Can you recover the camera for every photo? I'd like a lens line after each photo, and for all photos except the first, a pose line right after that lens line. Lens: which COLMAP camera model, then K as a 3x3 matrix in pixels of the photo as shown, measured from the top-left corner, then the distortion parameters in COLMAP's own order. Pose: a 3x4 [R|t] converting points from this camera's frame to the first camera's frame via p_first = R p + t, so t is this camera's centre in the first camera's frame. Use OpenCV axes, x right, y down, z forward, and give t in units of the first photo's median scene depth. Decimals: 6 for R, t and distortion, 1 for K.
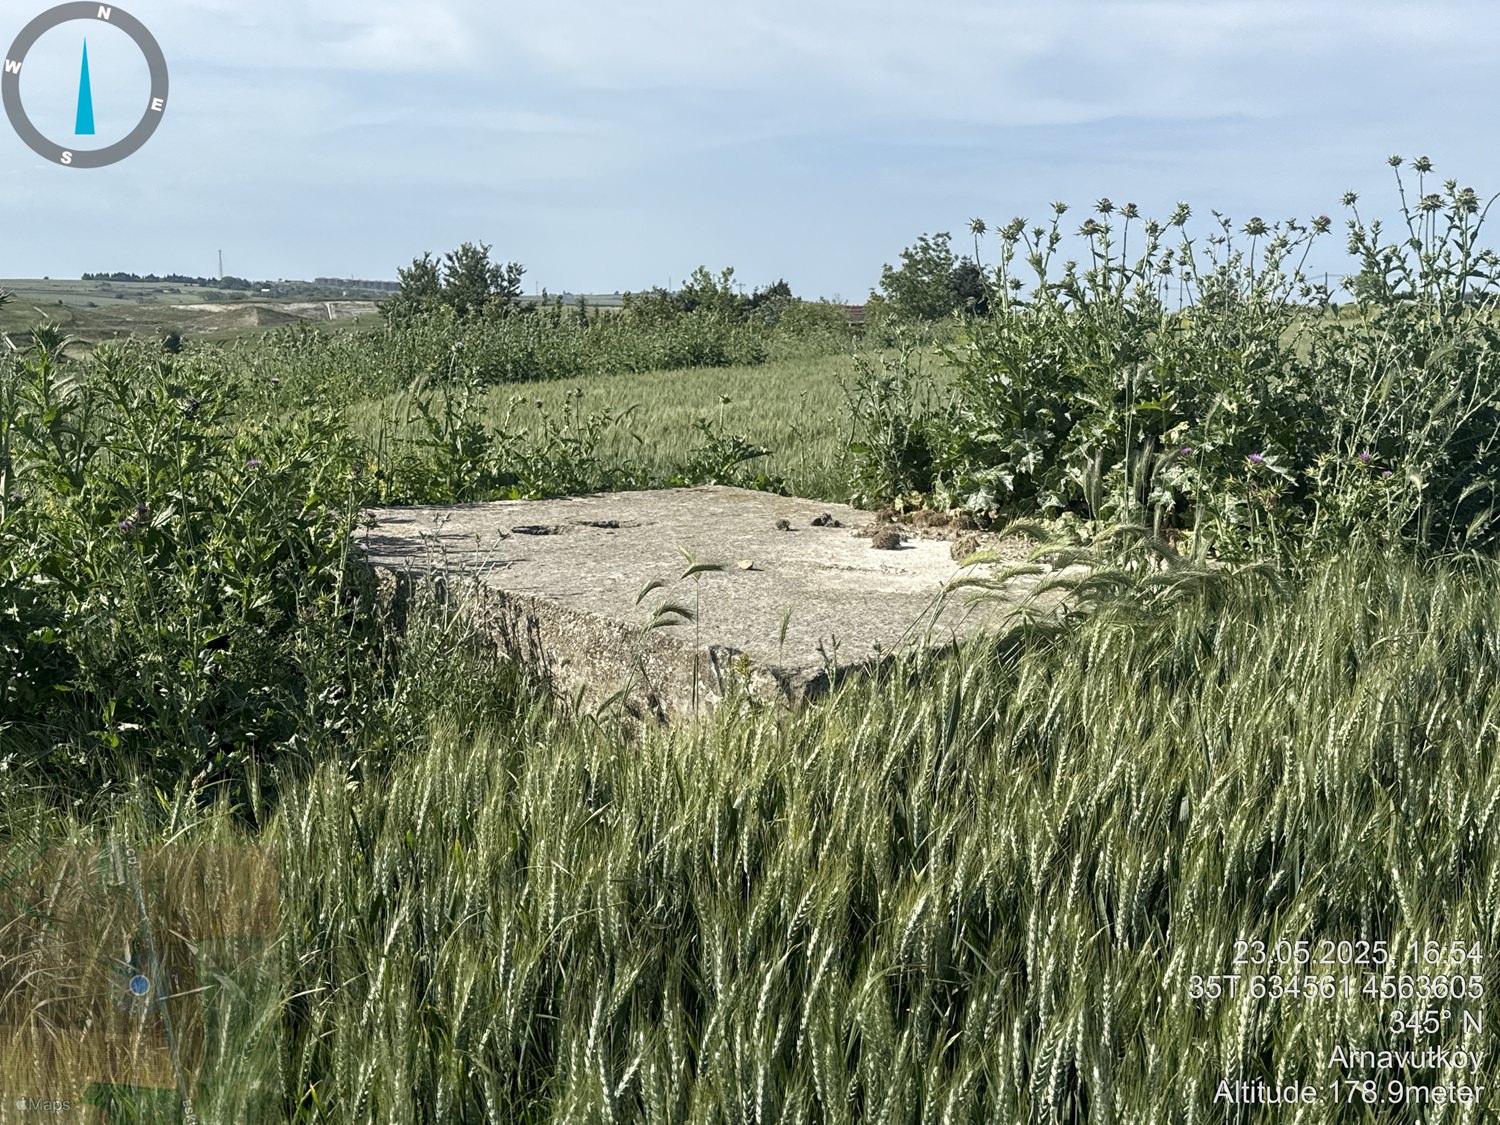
lens RADIAL K [[1515.5, 0, 754.6], [0, 1515.5, 568.3], [0, 0, 1]] dist [0.099966, 0.000000]
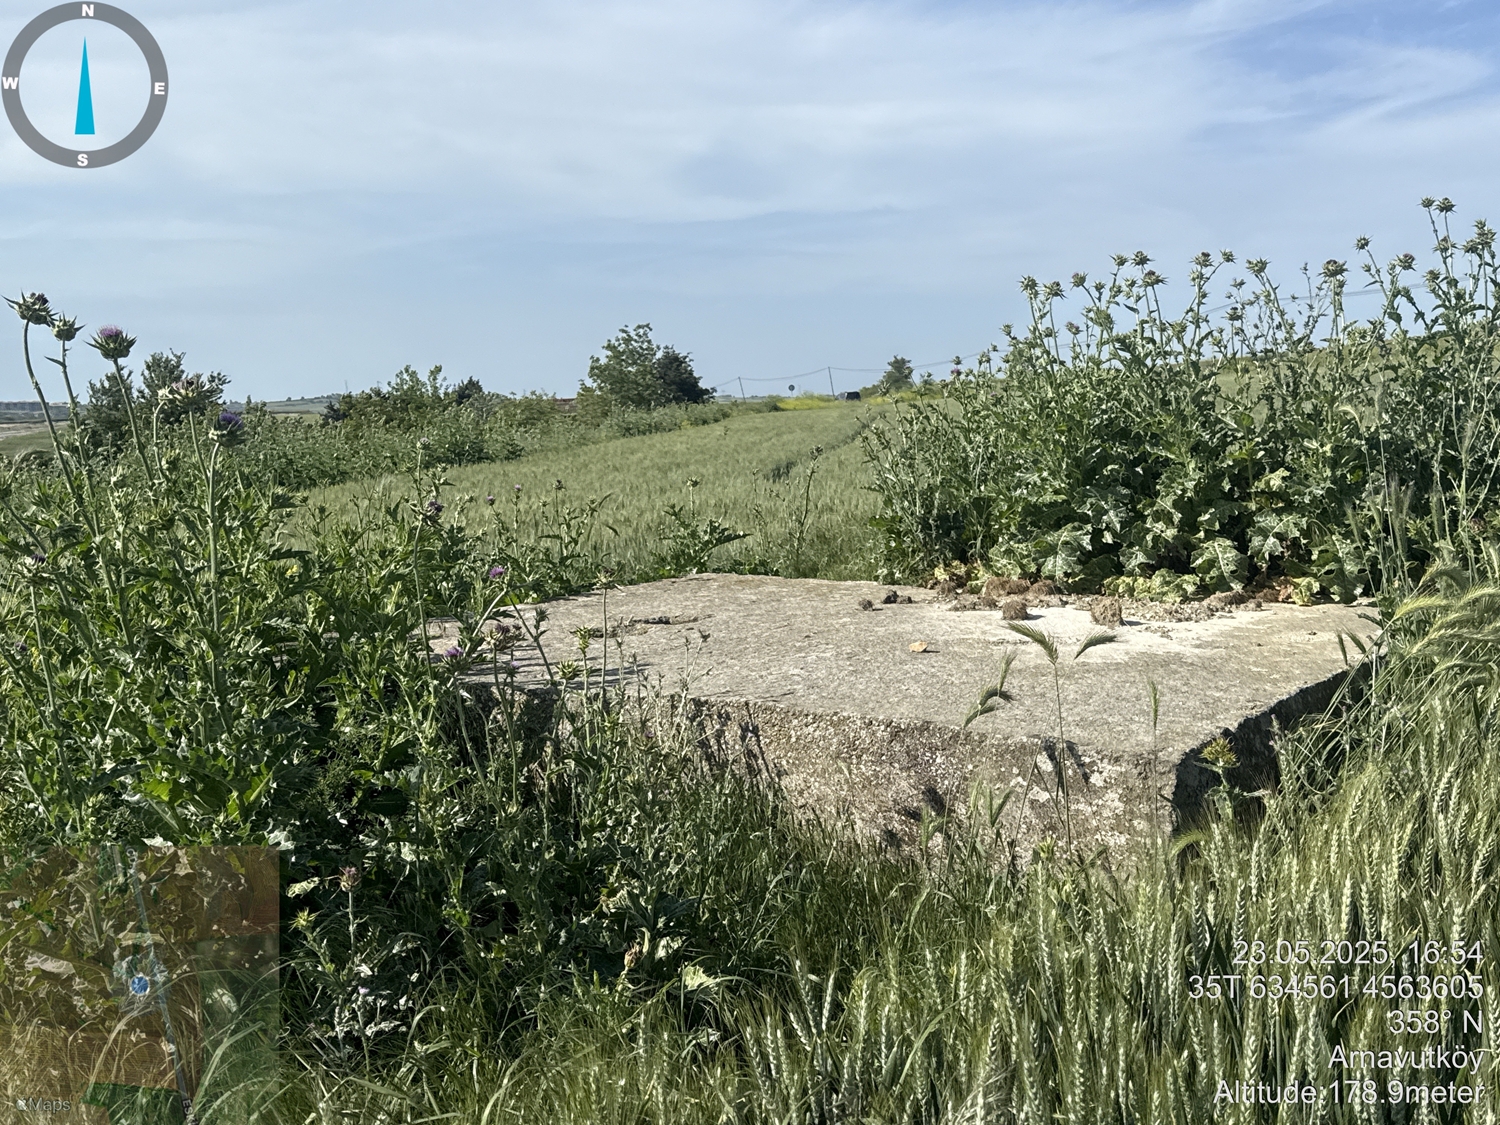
lens RADIAL K [[1515.5, 0, 736.7], [0, 1515.5, 560.0], [0, 0, 1]] dist [0.099966, 0.000000]
pose [[0.979879, -0.073633, 0.185511, -0.207894], [0.085465, 0.994732, -0.056603, -0.009117], [-0.180366, 0.071319, 0.981010, 0.086277]]
